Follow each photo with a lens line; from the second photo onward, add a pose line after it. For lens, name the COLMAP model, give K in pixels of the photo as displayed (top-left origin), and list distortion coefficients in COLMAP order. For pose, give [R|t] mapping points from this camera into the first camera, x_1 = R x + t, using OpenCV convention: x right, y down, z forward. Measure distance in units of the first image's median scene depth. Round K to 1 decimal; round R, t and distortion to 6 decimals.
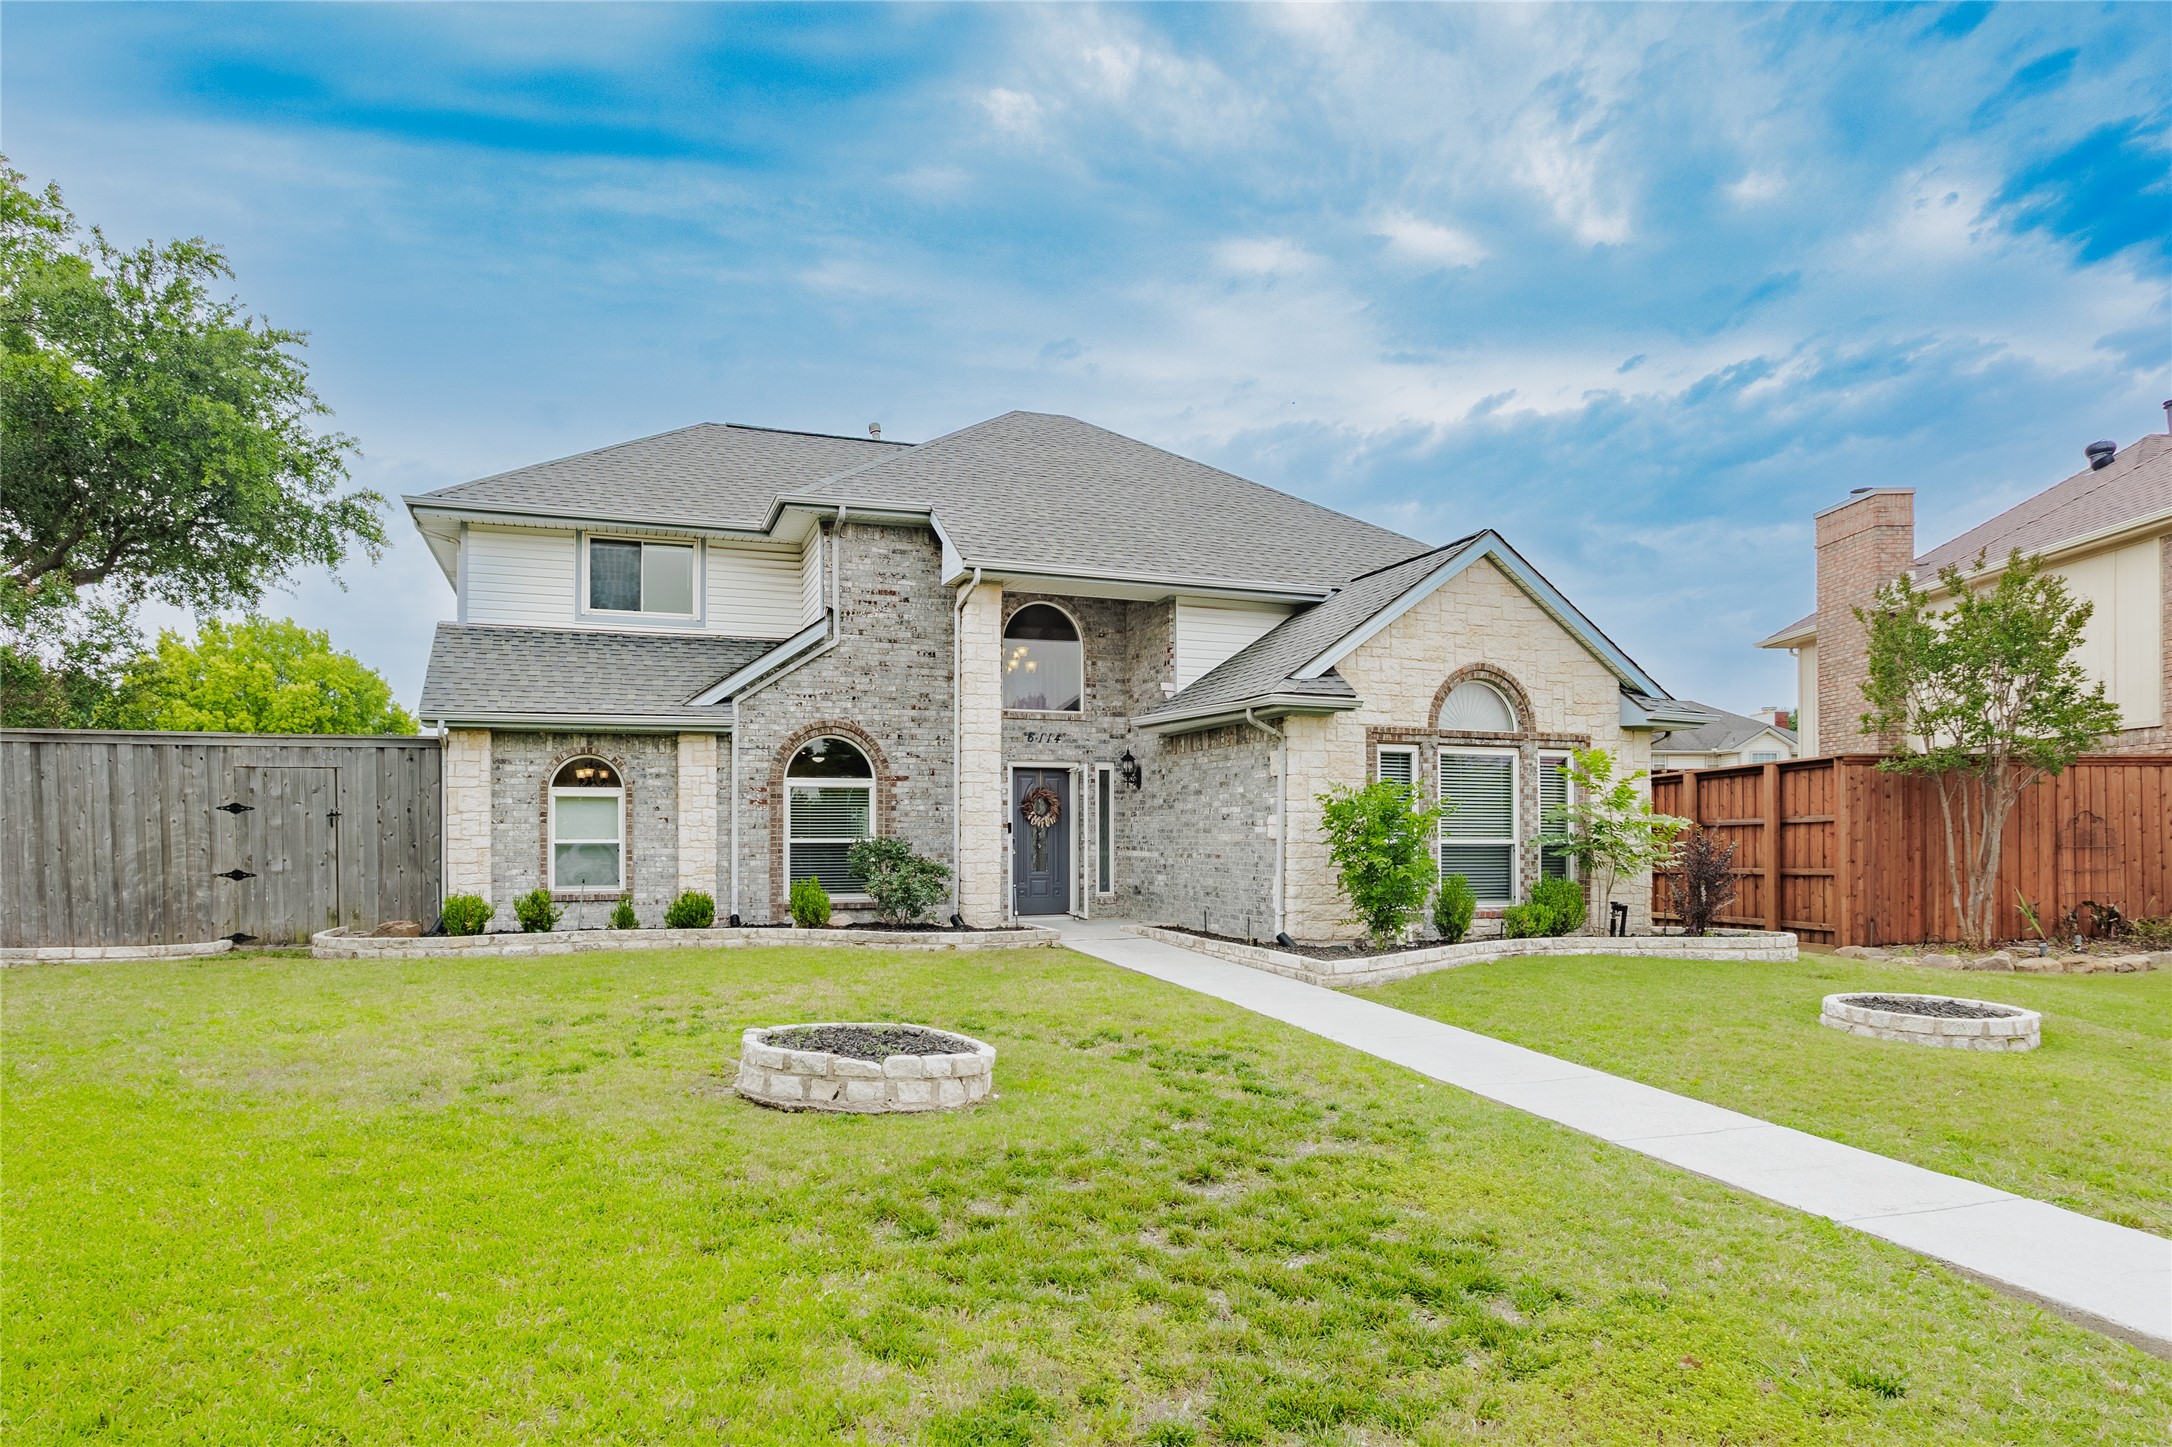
lens RADIAL K [[1162.4, 0, 1086.0], [0, 1162.4, 723.5], [0, 0, 1]] dist [-0.013191, 0.000597]
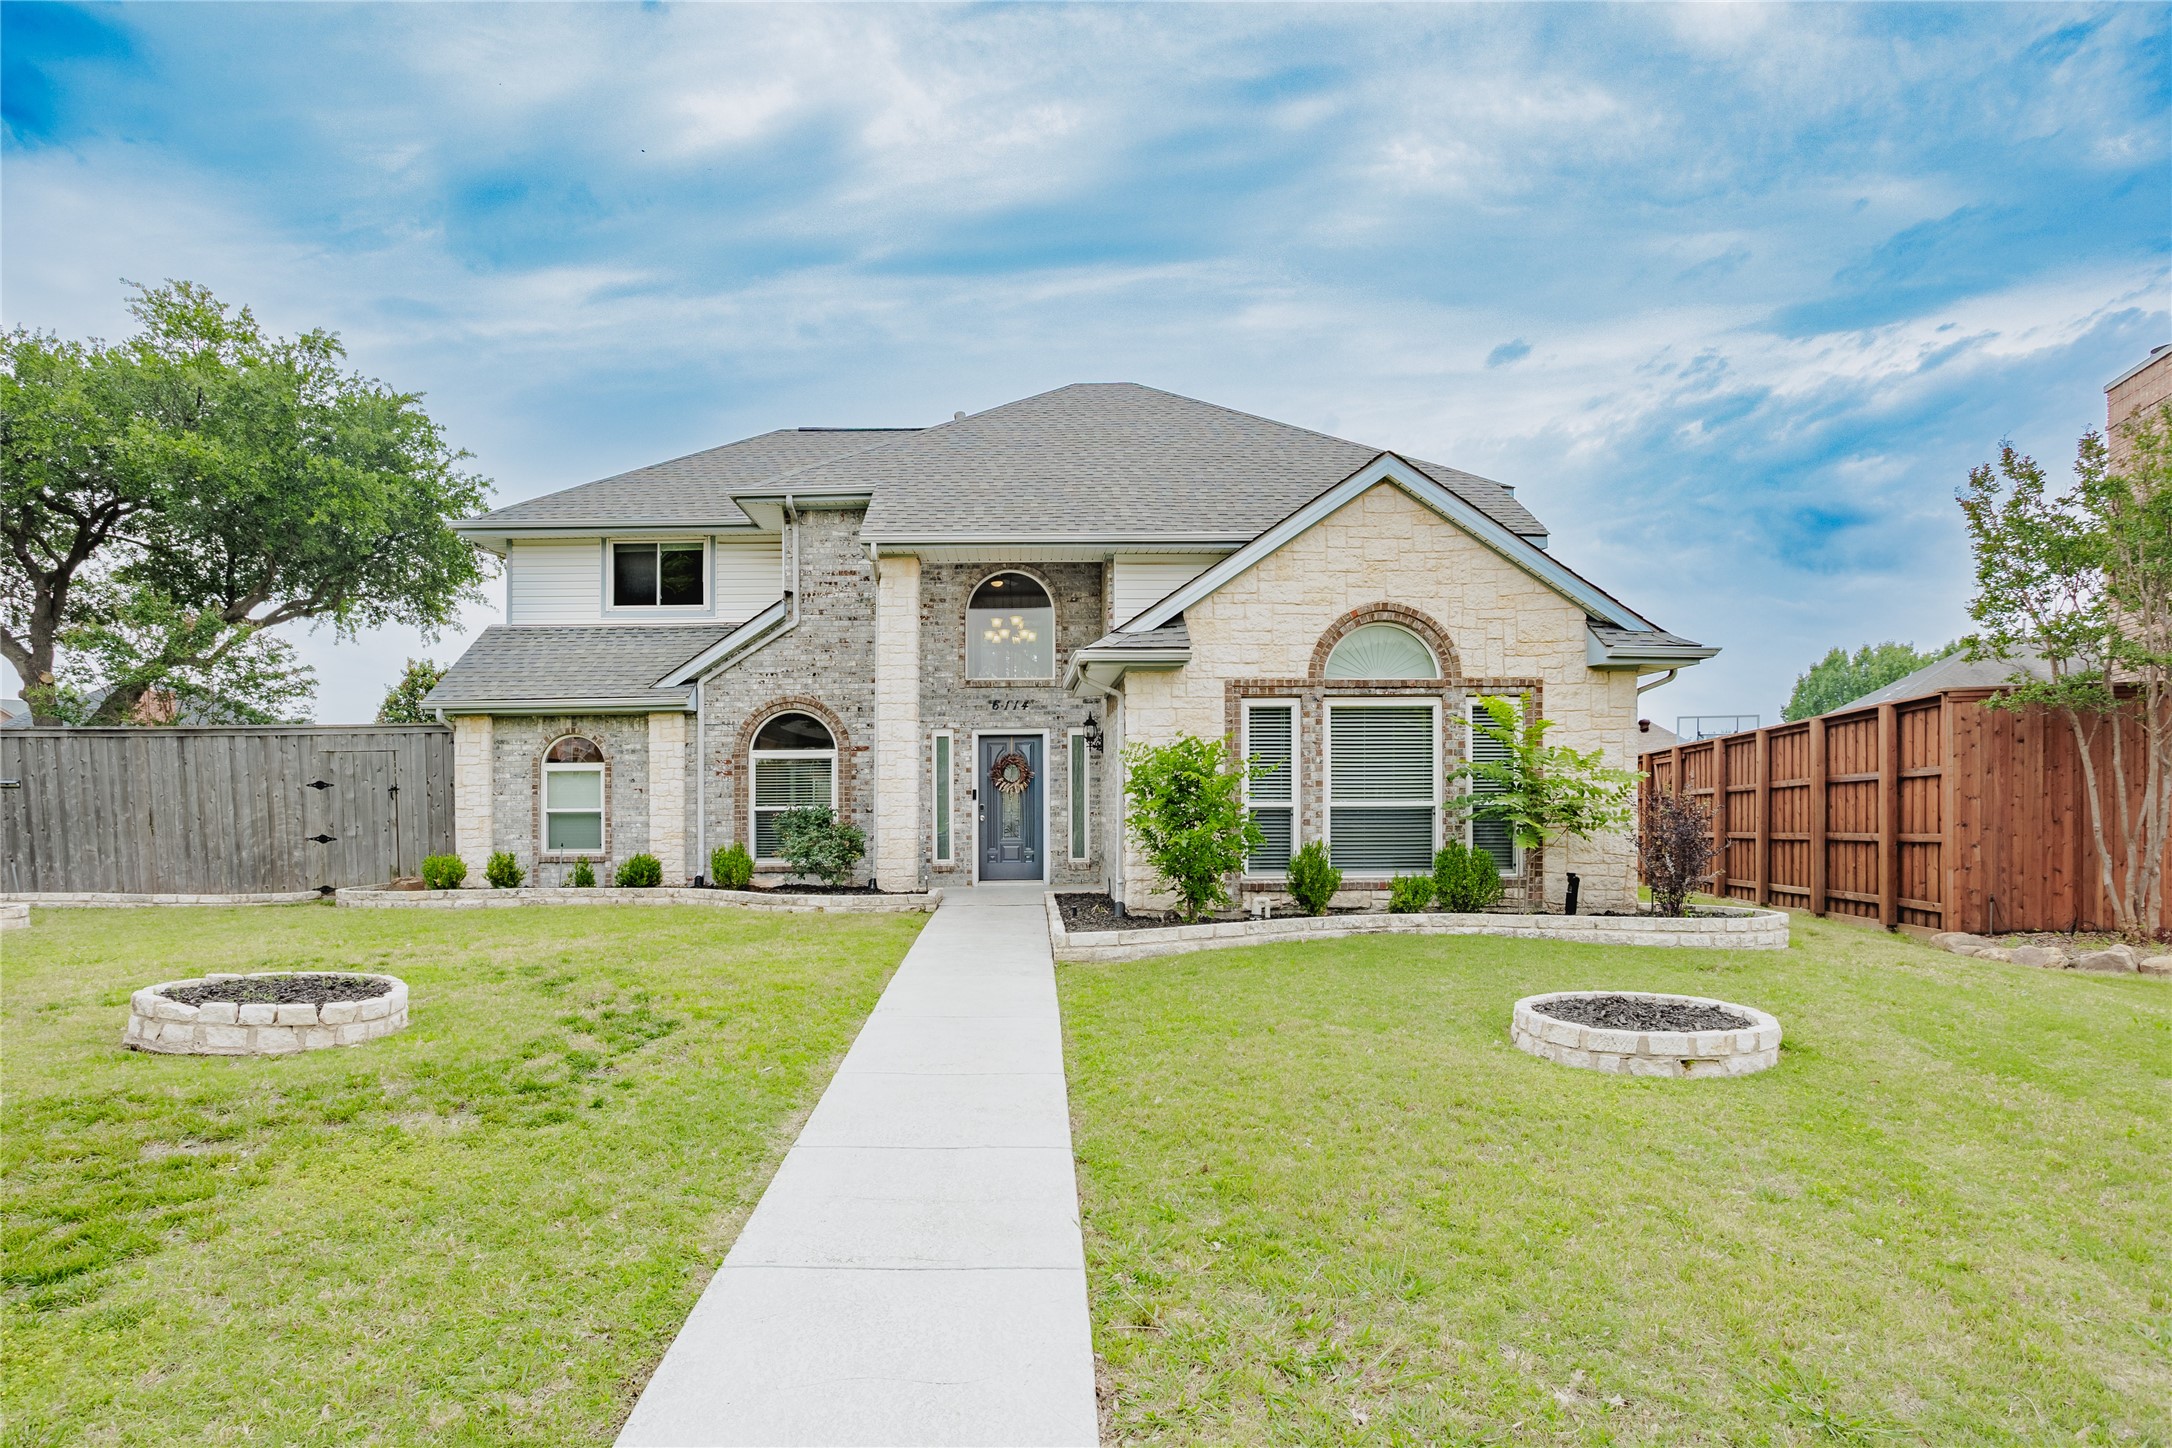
lens RADIAL K [[1115.4, 0, 1038.5], [0, 1115.4, 709.2], [0, 0, 1]] dist [-0.019812, 0.001566]
pose [[0.948074, -0.035243, -0.316090, 0.348644], [0.038650, 0.999243, 0.004514, 0.014874], [0.315692, -0.016496, 0.948718, 0.106120]]
